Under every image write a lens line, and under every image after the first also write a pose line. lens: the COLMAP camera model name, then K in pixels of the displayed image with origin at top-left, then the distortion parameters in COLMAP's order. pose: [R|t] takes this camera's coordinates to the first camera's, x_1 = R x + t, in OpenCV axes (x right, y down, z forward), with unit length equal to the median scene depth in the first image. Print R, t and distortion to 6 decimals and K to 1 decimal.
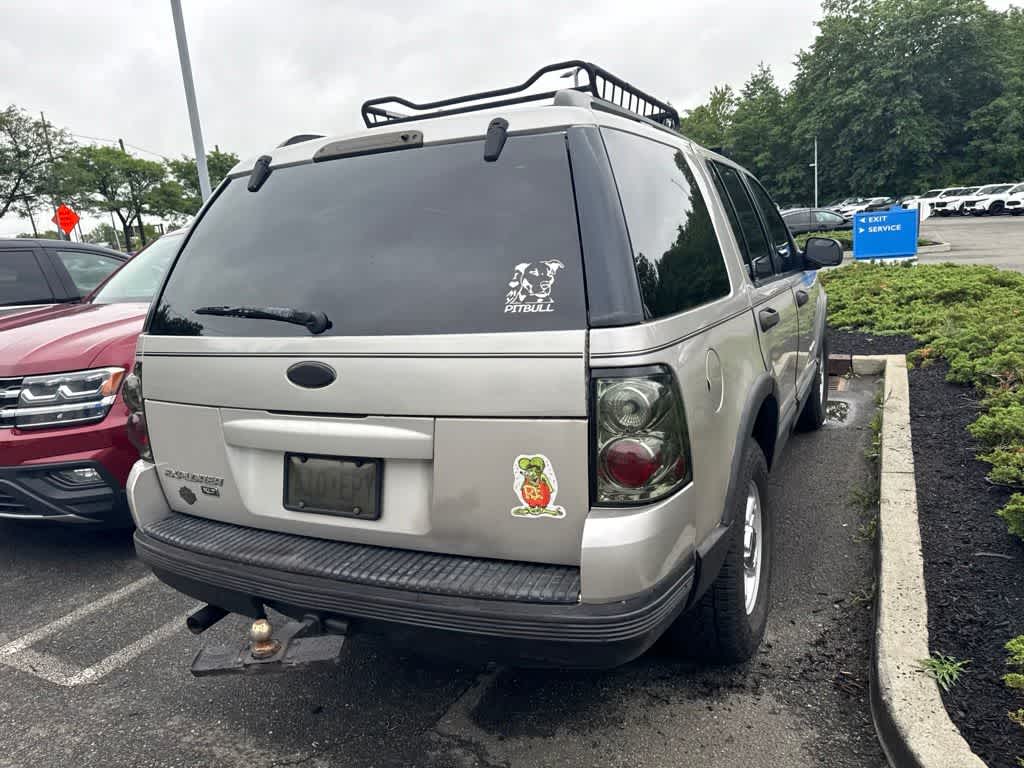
lens RADIAL K [[729.2, 0, 518.0], [0, 729.2, 383.2], [0, 0, 1]] dist [0.038922, -0.026353]
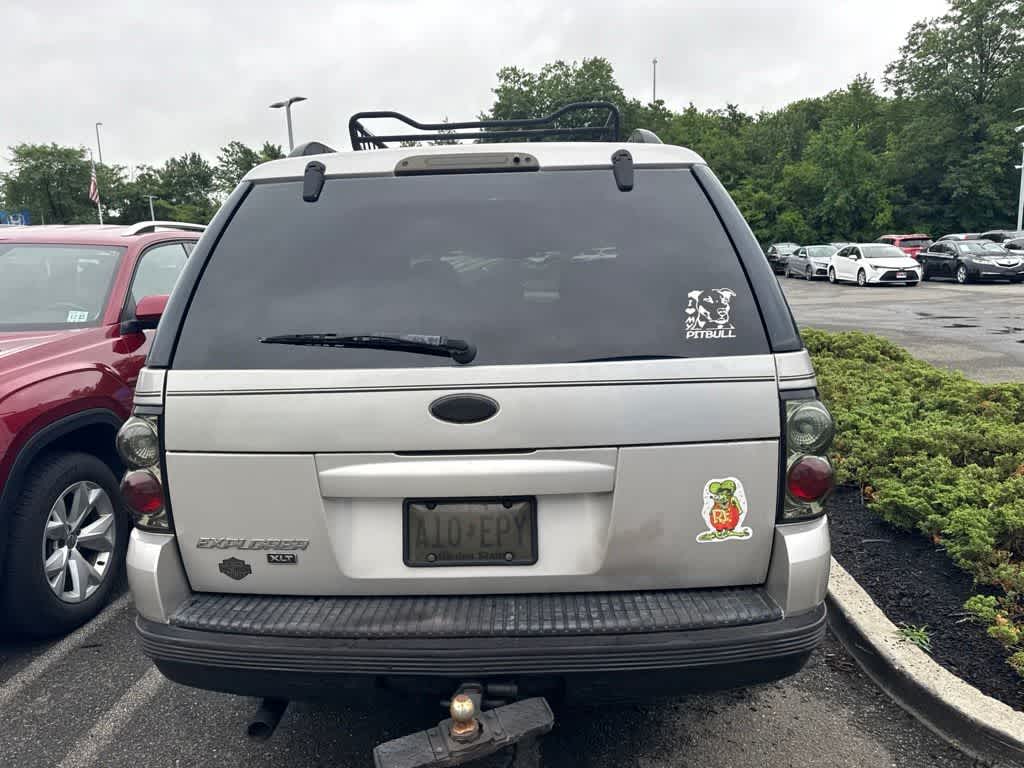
lens RADIAL K [[729.2, 0, 513.7], [0, 729.2, 382.3], [0, 0, 1]] dist [0.038922, -0.026353]
pose [[0.913561, -0.020627, 0.406179, -0.552229], [0.042089, 0.998146, -0.043976, -0.001976], [-0.404519, 0.057270, 0.912735, 0.152327]]
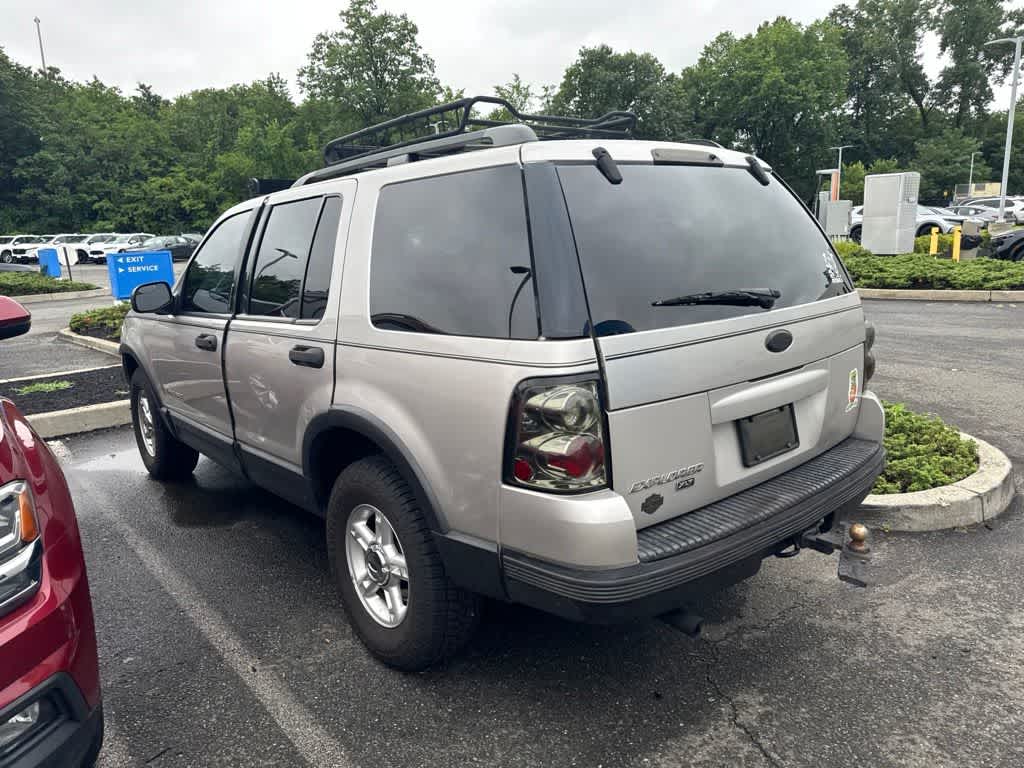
lens RADIAL K [[729.2, 0, 515.2], [0, 729.2, 385.4], [0, 0, 1]] dist [0.038922, -0.026353]
pose [[0.400013, -0.131928, 0.906965, -1.489175], [0.188952, 0.980198, 0.059244, -0.089633], [-0.896820, 0.147674, 0.417020, 0.840571]]
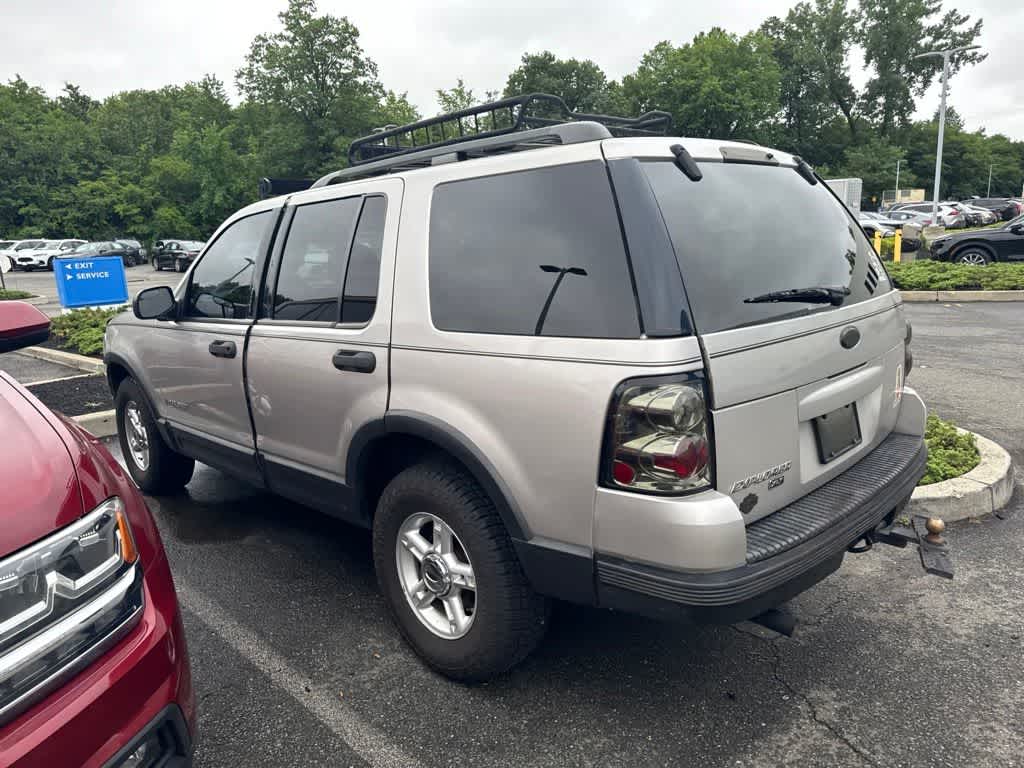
lens RADIAL K [[729.2, 0, 516.2], [0, 729.2, 385.3], [0, 0, 1]] dist [0.038922, -0.026353]
pose [[0.328125, -0.132090, 0.935353, -1.540552], [0.202098, 0.977065, 0.067084, -0.123006], [-0.922762, 0.167021, 0.347295, 1.036893]]
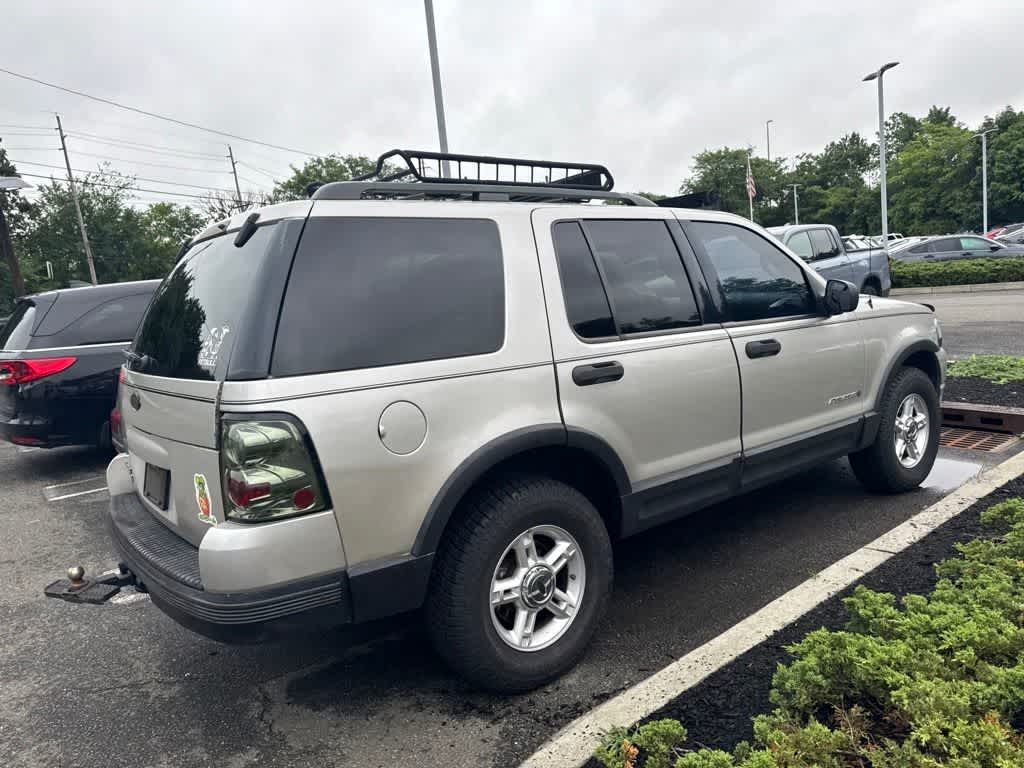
lens RADIAL K [[729.2, 0, 509.3], [0, 729.2, 385.3], [0, 0, 1]] dist [0.038922, -0.026353]
pose [[0.906228, 0.063368, -0.418014, 0.902292], [-0.071126, 0.997463, -0.002988, -0.081391], [0.416764, 0.032439, 0.908436, 0.019204]]
